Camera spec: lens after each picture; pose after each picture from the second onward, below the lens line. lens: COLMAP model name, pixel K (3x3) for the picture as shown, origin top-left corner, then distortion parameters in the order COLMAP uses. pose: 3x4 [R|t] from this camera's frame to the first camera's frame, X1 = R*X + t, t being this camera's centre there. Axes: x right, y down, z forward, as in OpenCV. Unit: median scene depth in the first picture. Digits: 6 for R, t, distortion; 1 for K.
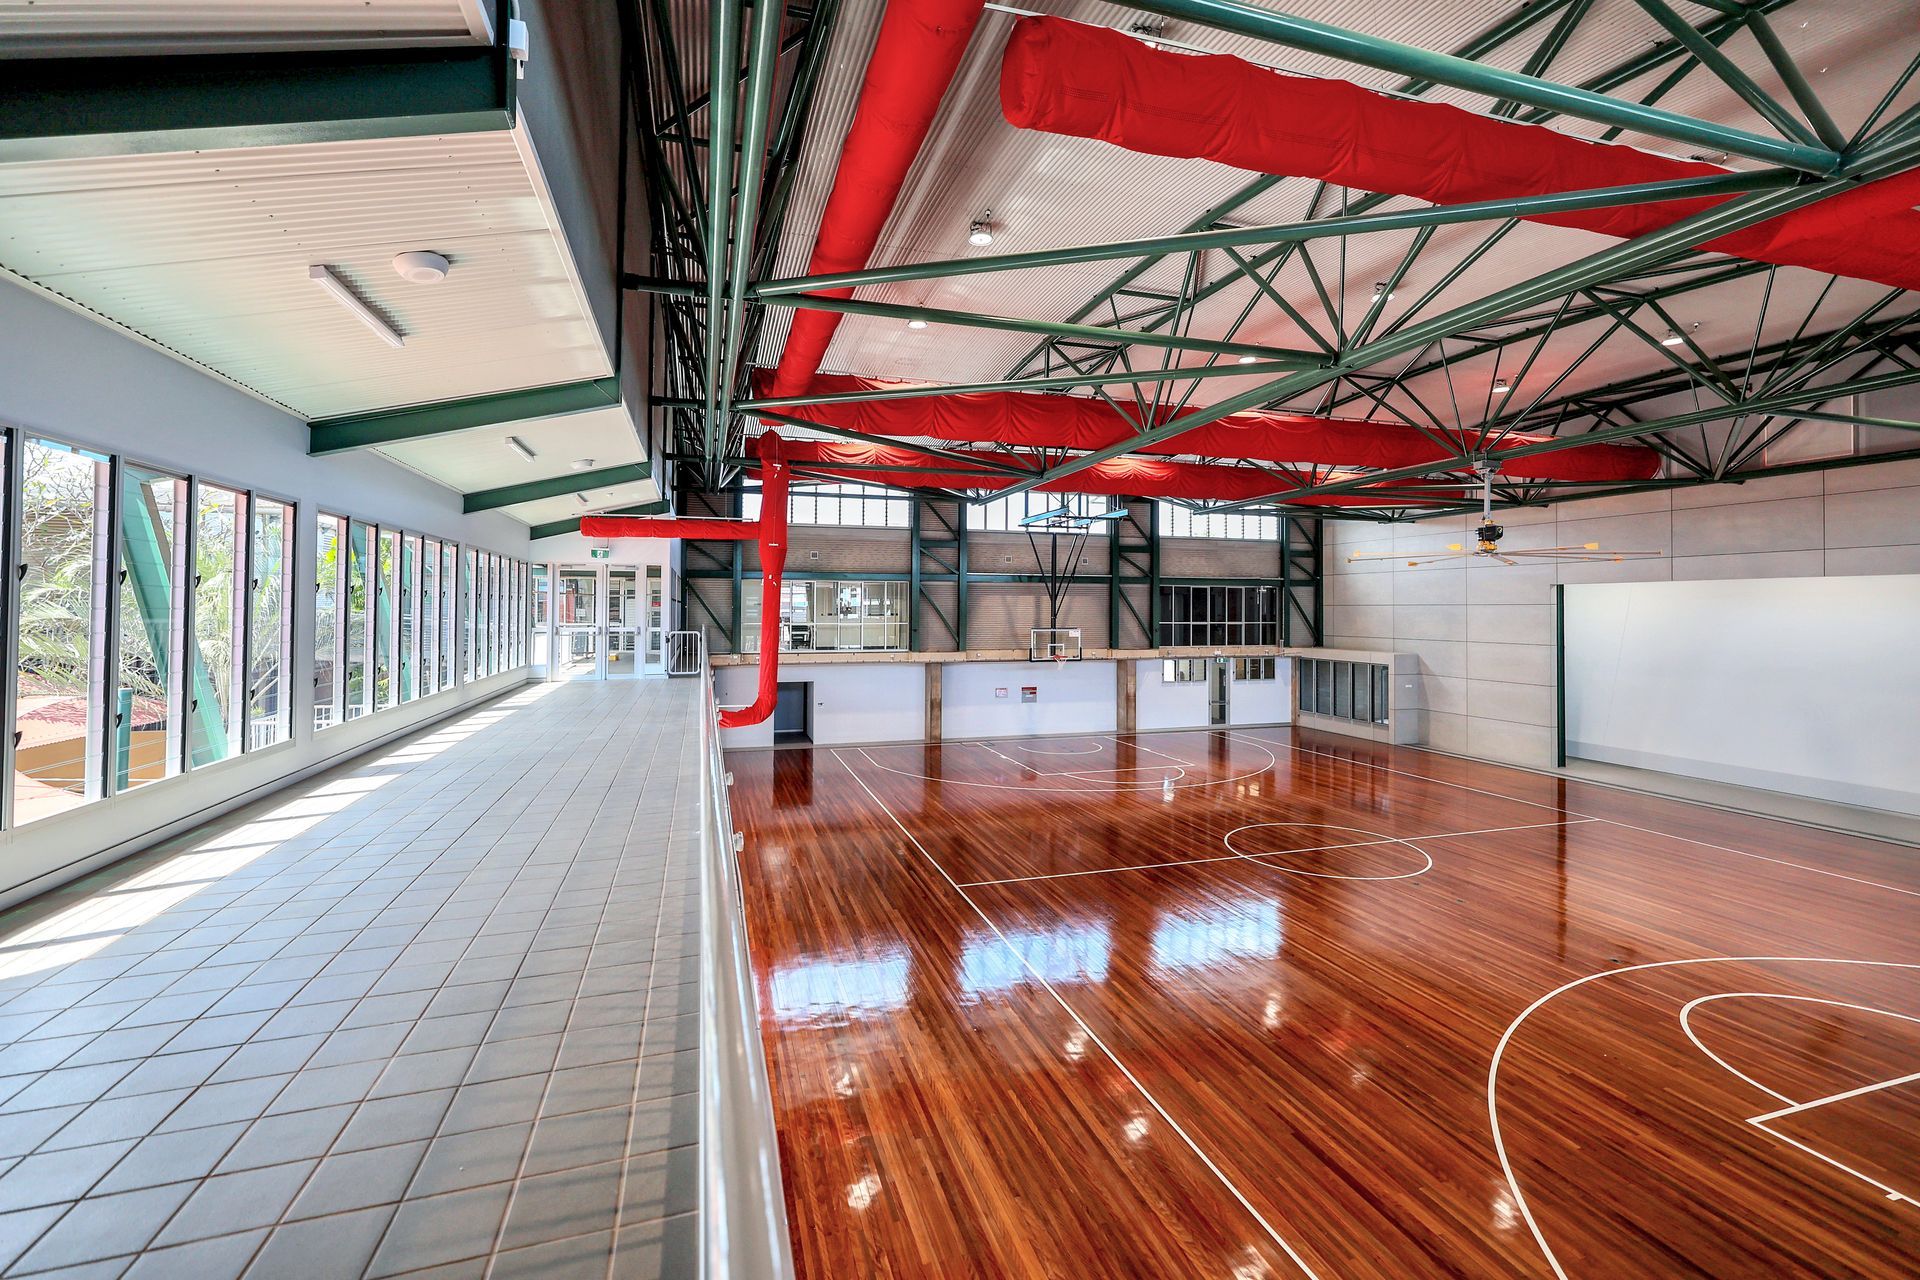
lens RADIAL K [[829.5, 0, 982.7], [0, 829.5, 613.5], [0, 0, 1]] dist [0.002254, 0.001591]
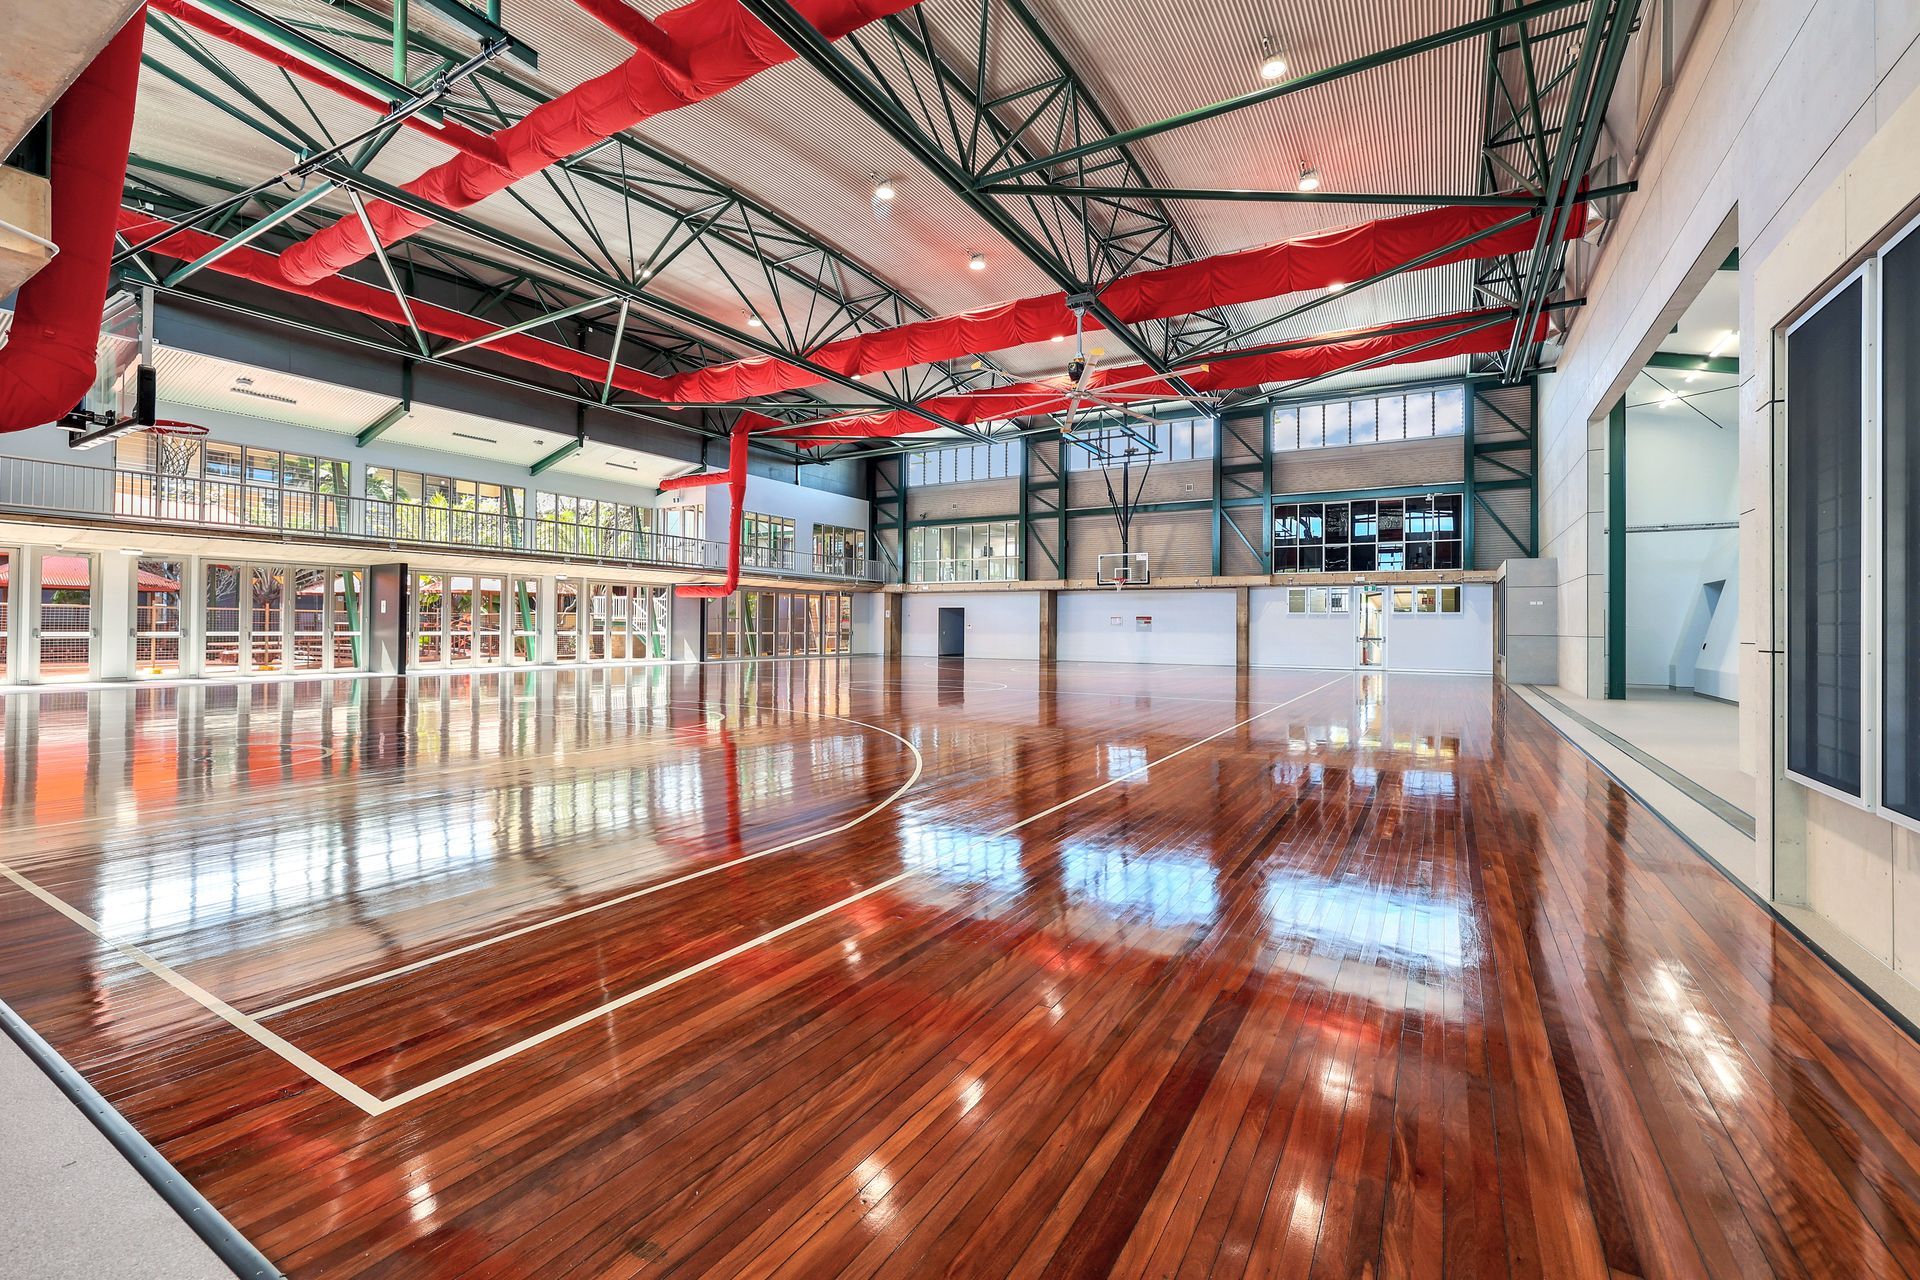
lens RADIAL K [[829.5, 0, 991.2], [0, 829.5, 612.7], [0, 0, 1]] dist [0.002254, 0.001591]
pose [[0.673284, -0.013275, -0.739265, 0.674141], [-0.007008, 0.999679, -0.024334, 0.107677], [0.739351, 0.021564, 0.672975, 0.167572]]
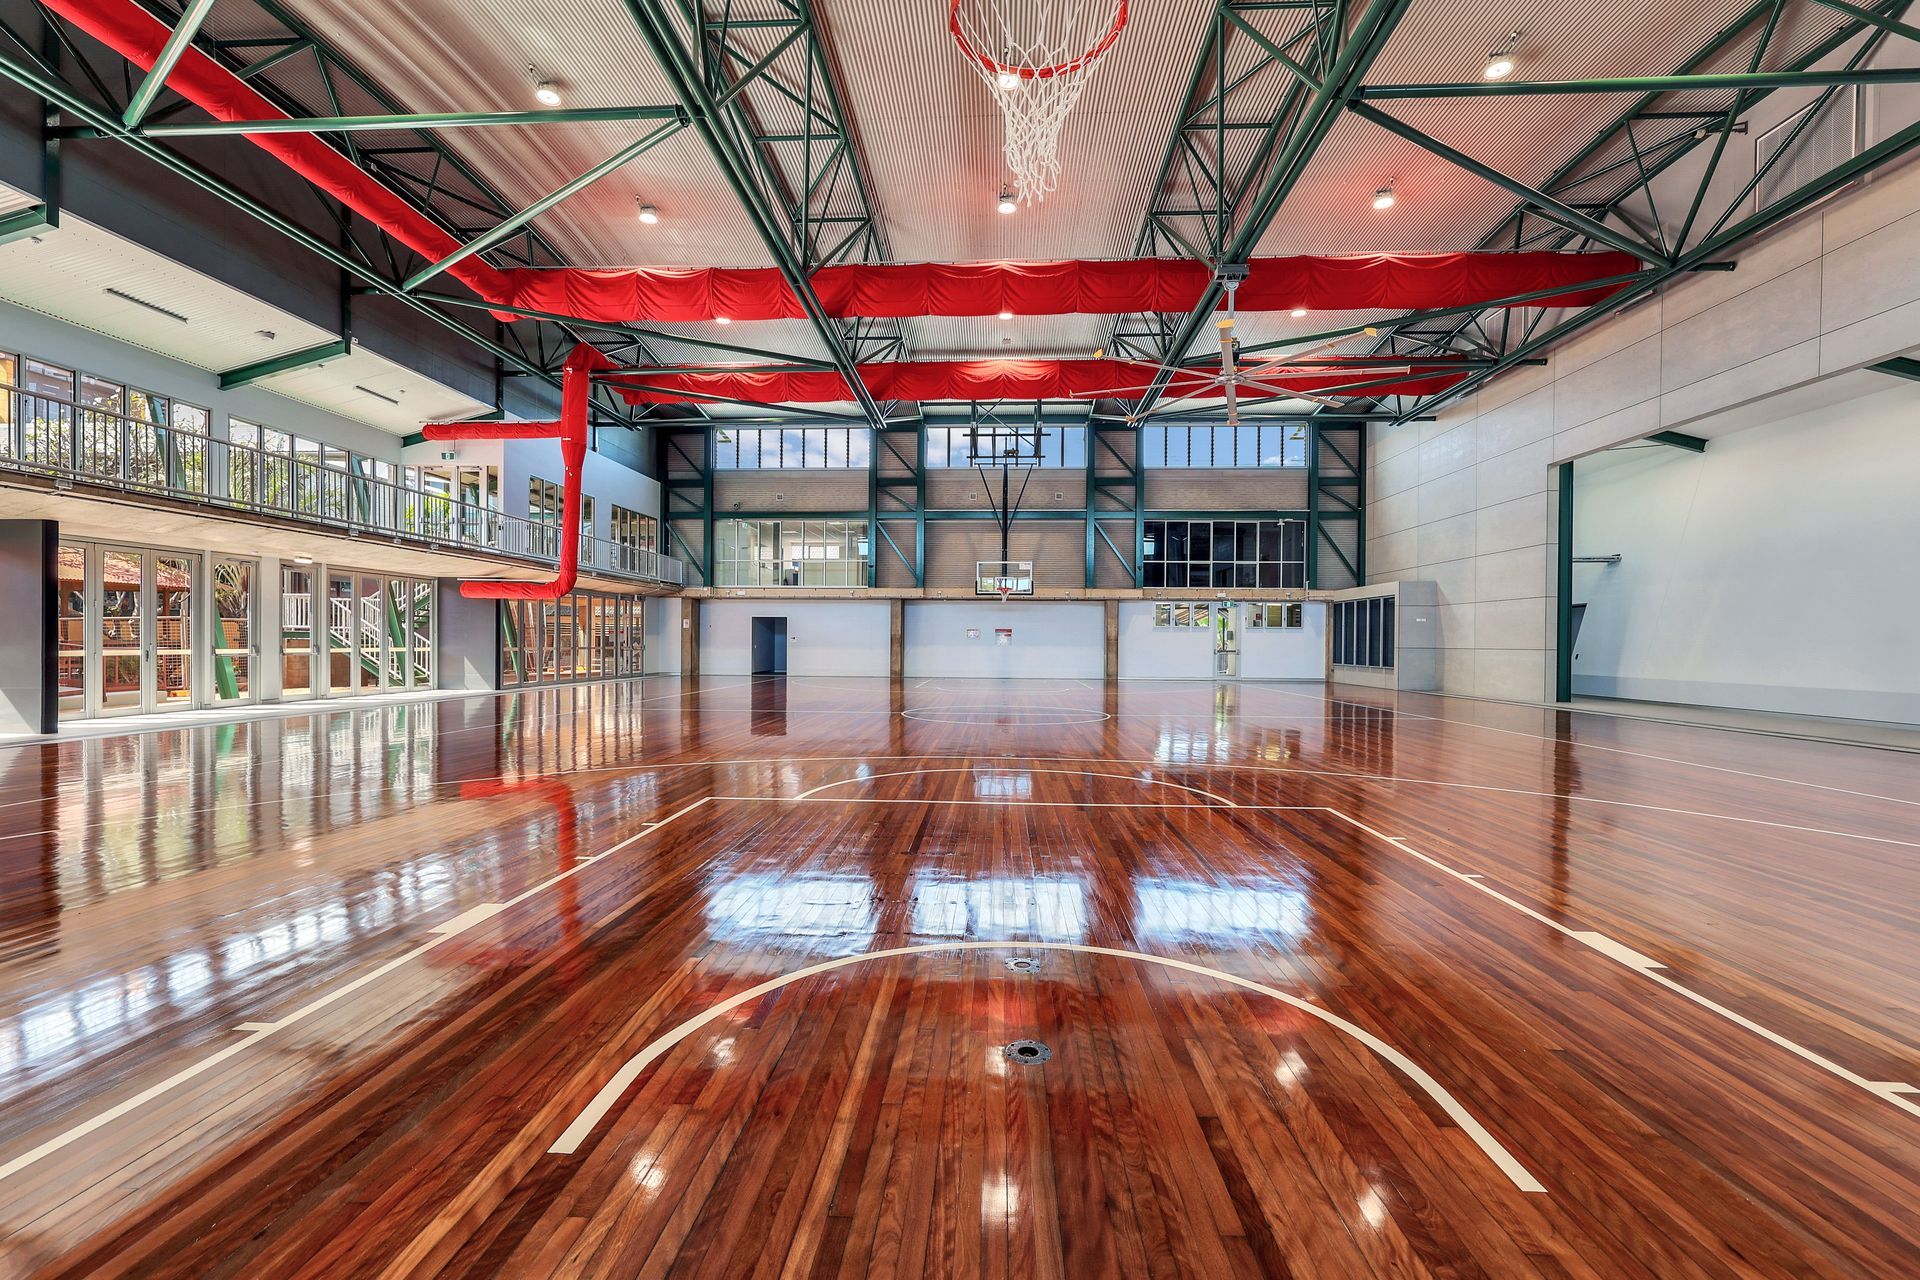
lens RADIAL K [[829.5, 0, 980.4], [0, 829.5, 651.0], [0, 0, 1]] dist [0.002254, 0.001591]
pose [[0.938670, 0.005052, -0.344781, 0.359844], [-0.002966, 0.999974, 0.006579, 0.105847], [0.344805, -0.005153, 0.938660, 0.074020]]
